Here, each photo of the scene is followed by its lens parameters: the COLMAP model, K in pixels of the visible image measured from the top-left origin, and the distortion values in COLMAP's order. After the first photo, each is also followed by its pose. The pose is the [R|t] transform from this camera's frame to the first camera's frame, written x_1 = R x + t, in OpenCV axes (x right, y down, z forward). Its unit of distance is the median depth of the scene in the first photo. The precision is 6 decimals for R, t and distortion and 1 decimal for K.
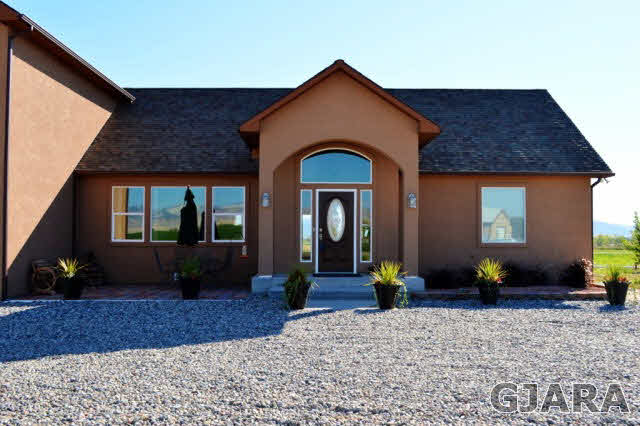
lens RADIAL K [[618.2, 0, 320.0], [0, 618.2, 213.0], [0, 0, 1]] dist [-0.067870, -0.013344]
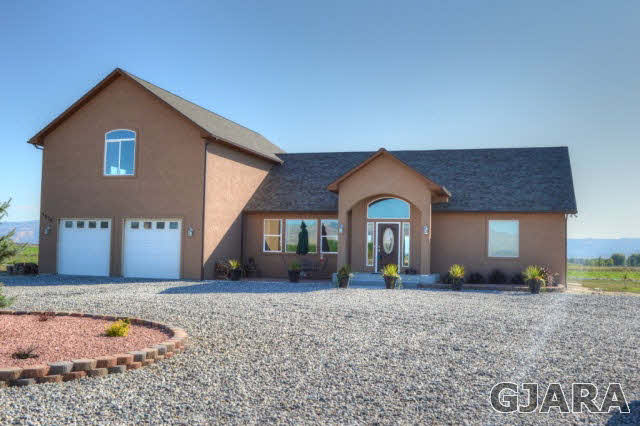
lens RADIAL K [[531.0, 0, 320.0], [0, 531.0, 213.0], [0, 0, 1]] dist [-0.055817, -0.000068]
pose [[0.961819, -0.001701, -0.273680, 0.238401], [-0.008047, 0.999373, -0.034490, -0.012405], [0.273567, 0.035376, 0.961202, -0.415034]]
